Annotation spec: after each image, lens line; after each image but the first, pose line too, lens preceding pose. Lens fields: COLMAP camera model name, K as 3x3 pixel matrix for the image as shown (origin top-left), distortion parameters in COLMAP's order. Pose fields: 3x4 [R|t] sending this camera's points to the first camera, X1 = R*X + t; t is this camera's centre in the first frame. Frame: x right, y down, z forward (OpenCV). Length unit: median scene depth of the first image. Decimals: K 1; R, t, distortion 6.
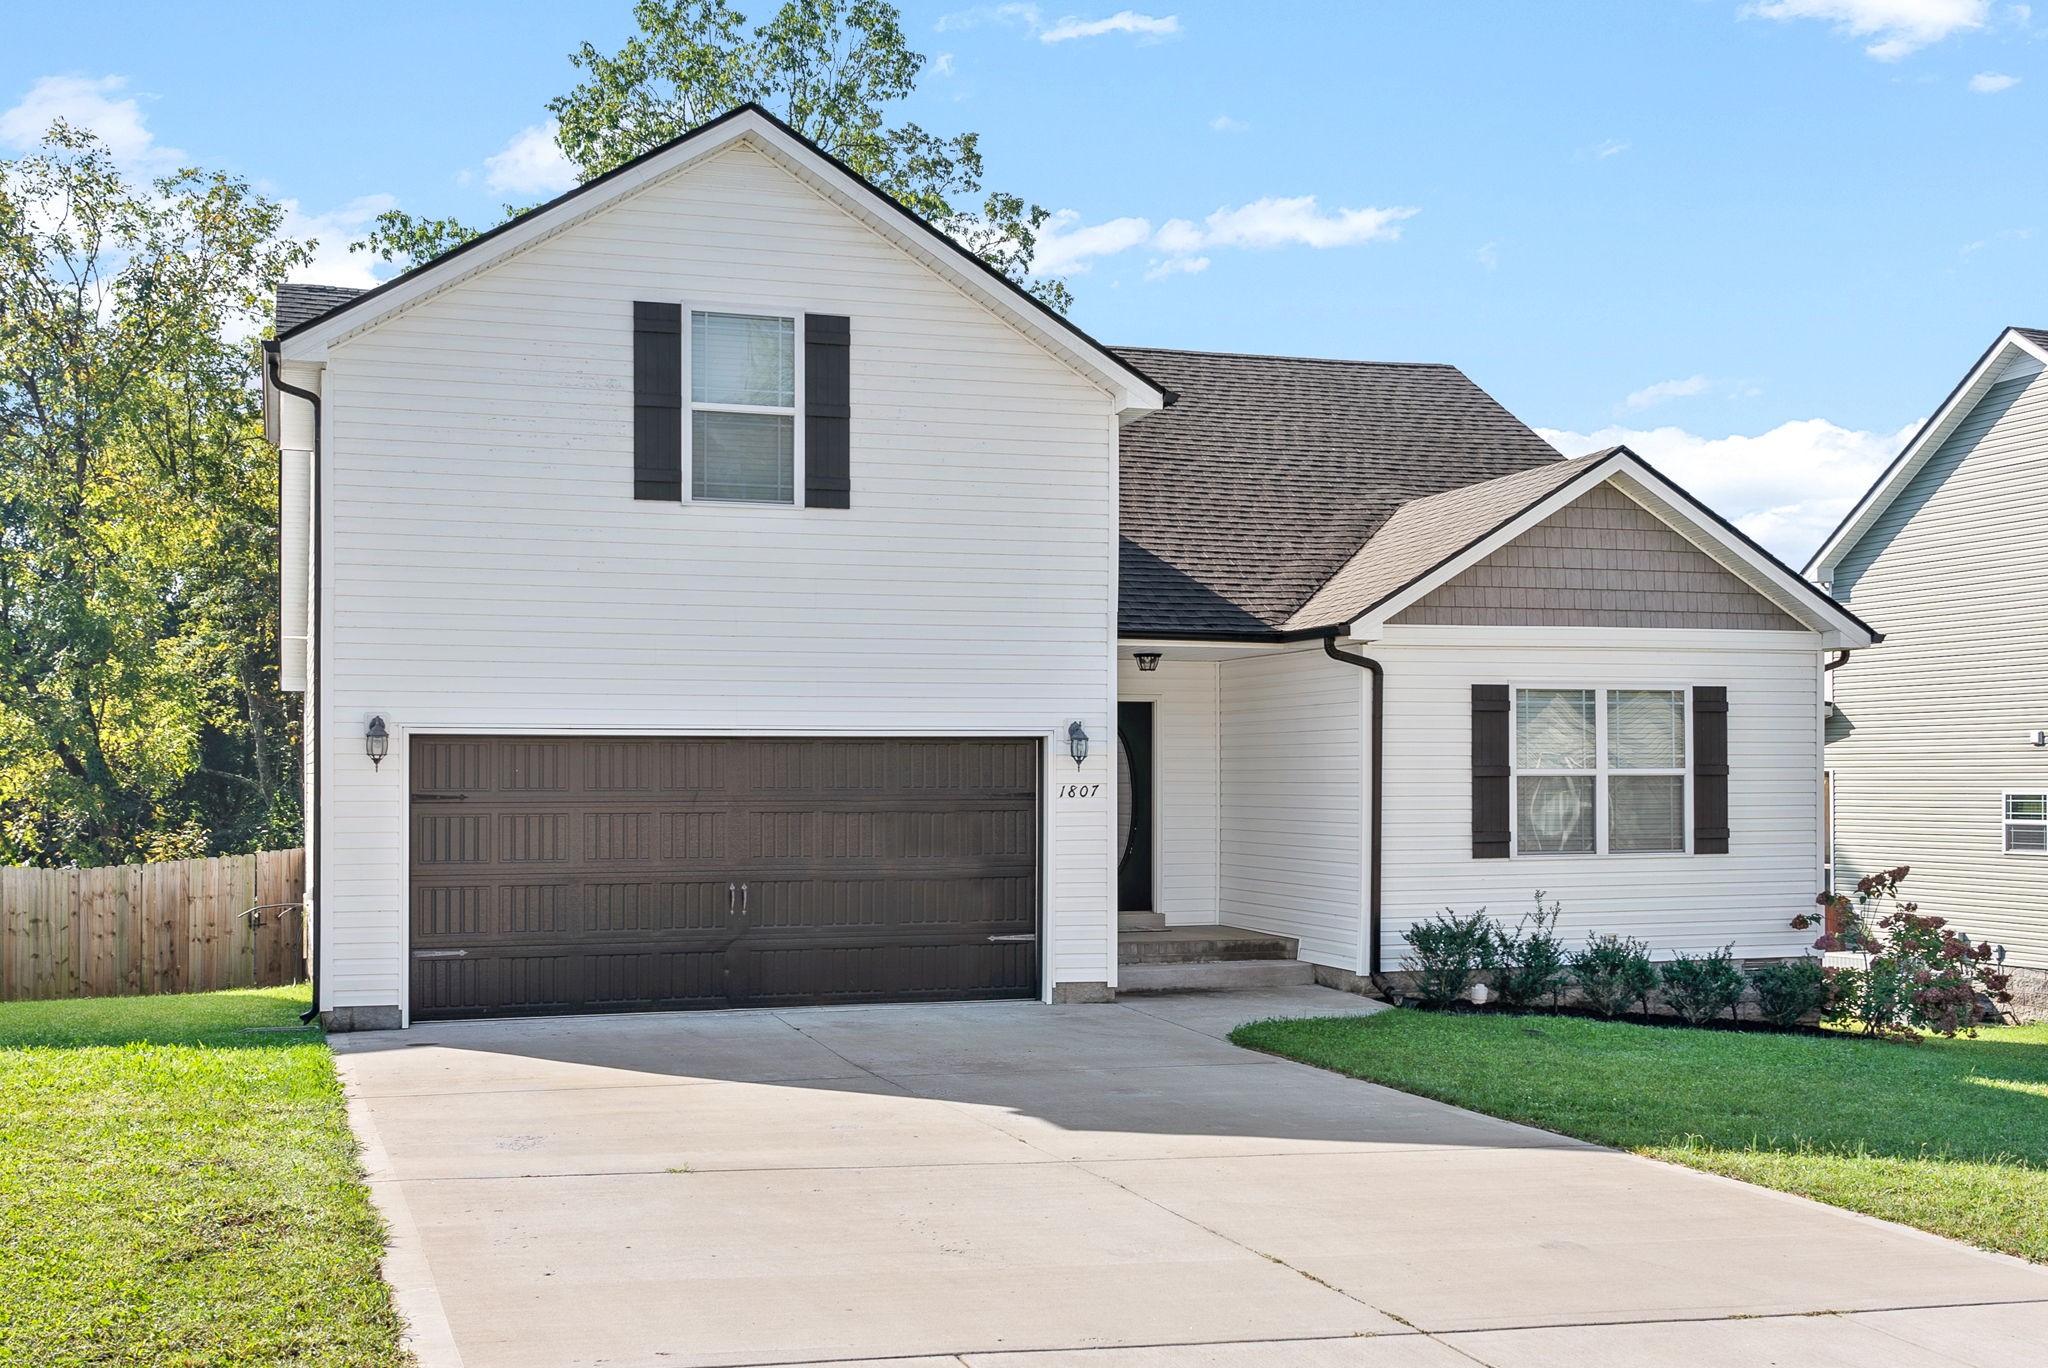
lens RADIAL K [[2241.5, 0, 1024.0], [0, 2241.5, 684.0], [0, 0, 1]] dist [0.012081, 0.002342]
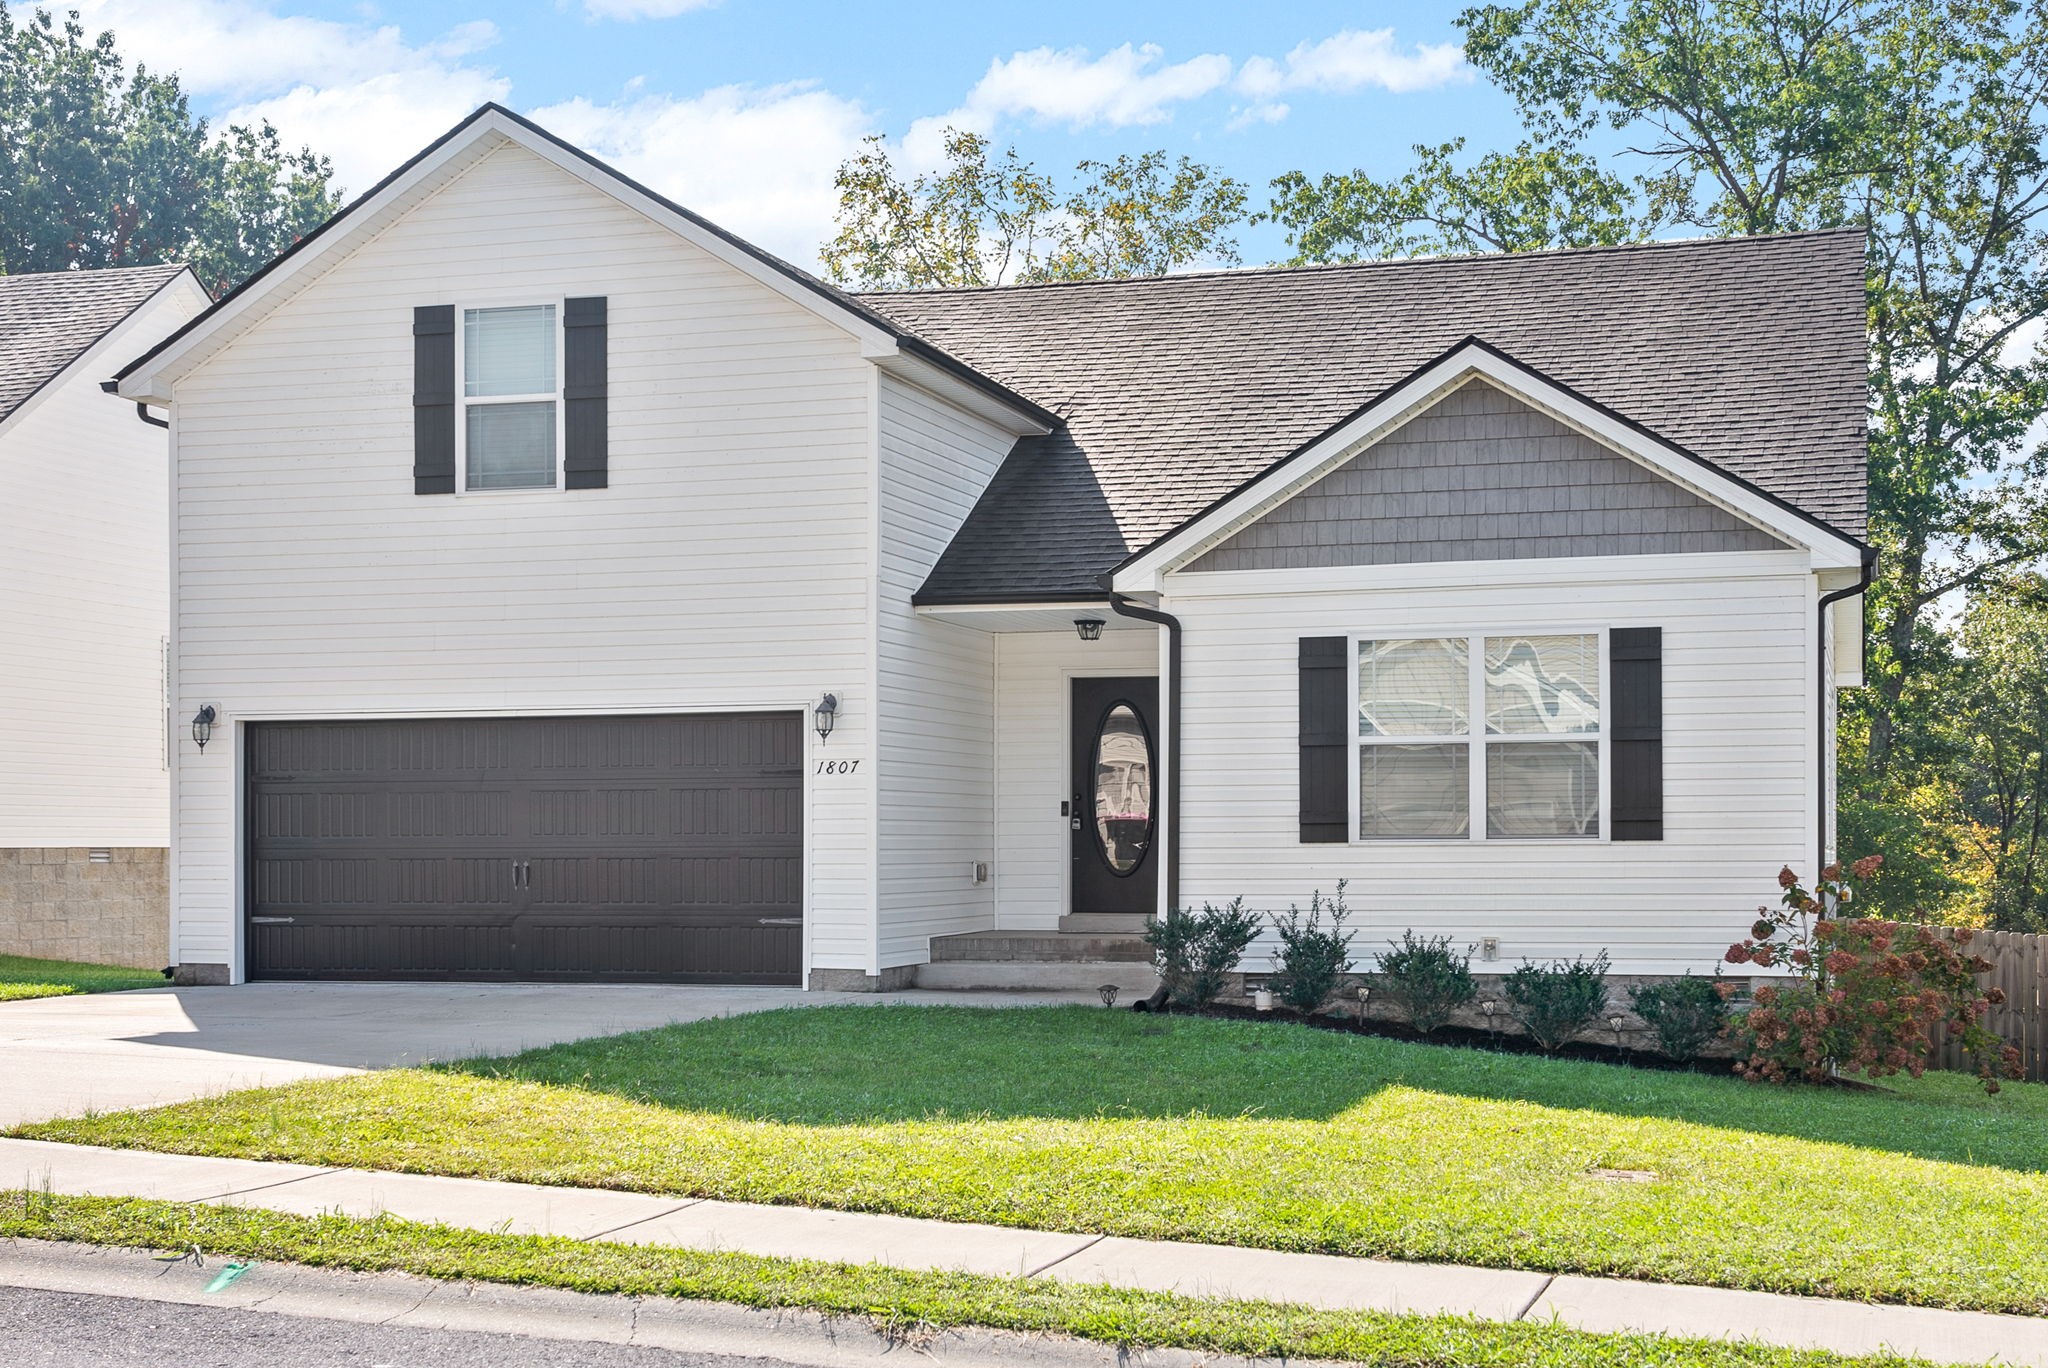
lens RADIAL K [[2815.3, 0, 1022.7], [0, 2815.3, 722.0], [0, 0, 1]] dist [0.038594, 0.092559]
pose [[0.812878, -0.026633, -0.581824, 0.749364], [0.025134, 0.999627, -0.010642, 0.041600], [0.581891, -0.005973, 0.813245, 0.076060]]
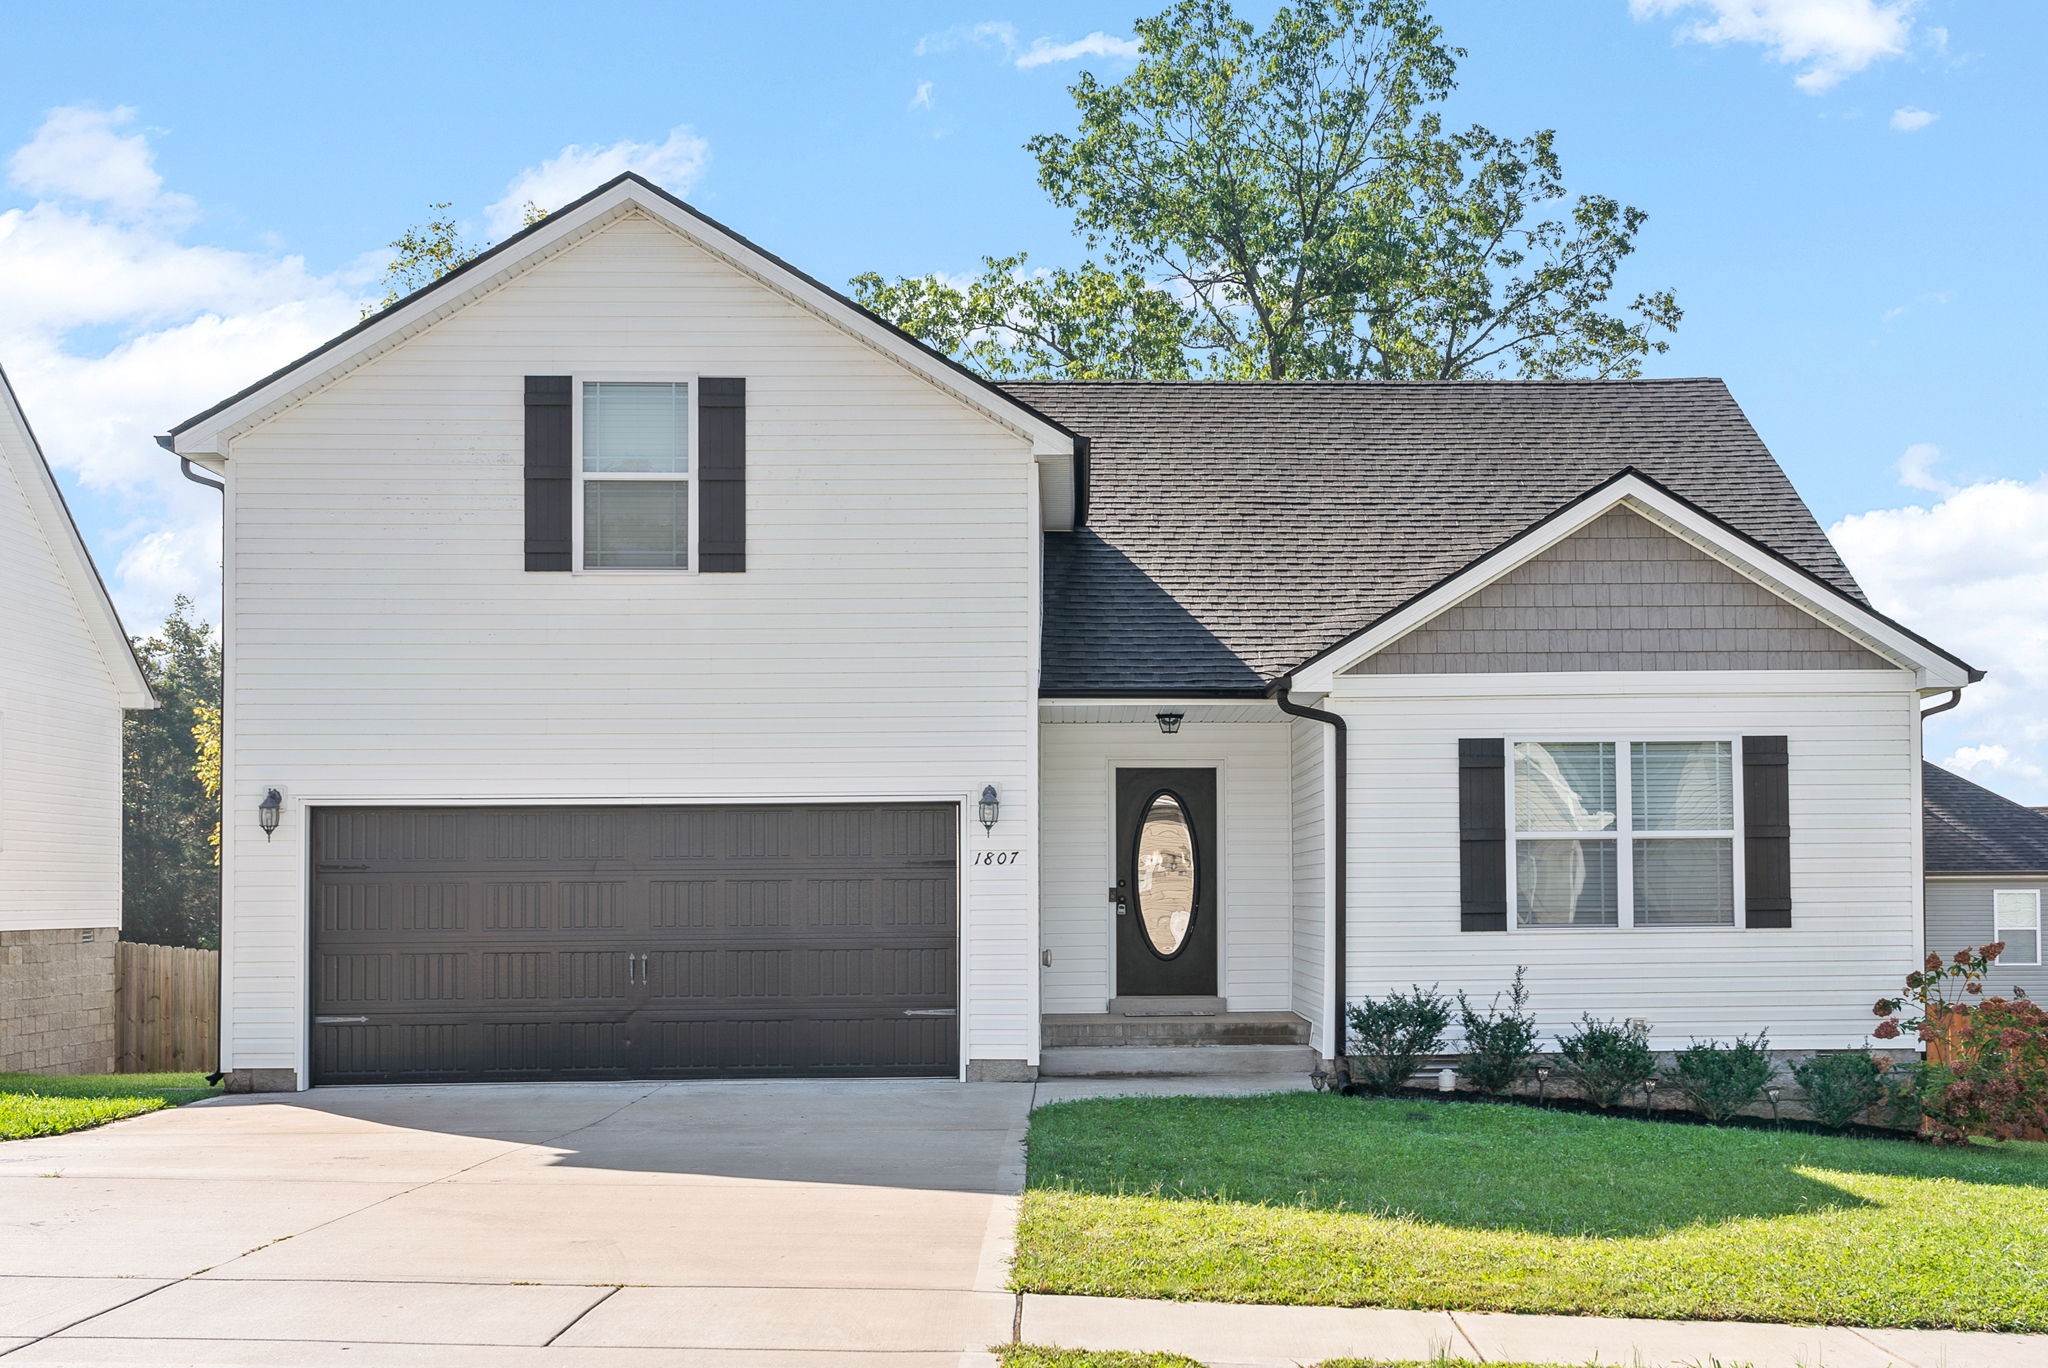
lens RADIAL K [[2641.5, 0, 1142.1], [0, 2641.5, 705.8], [0, 0, 1]] dist [0.040355, 0.003064]
pose [[0.959744, -0.025548, -0.279712, 0.384150], [0.017420, 0.999352, -0.031505, 0.018676], [0.280335, 0.025364, 0.959567, -0.059281]]
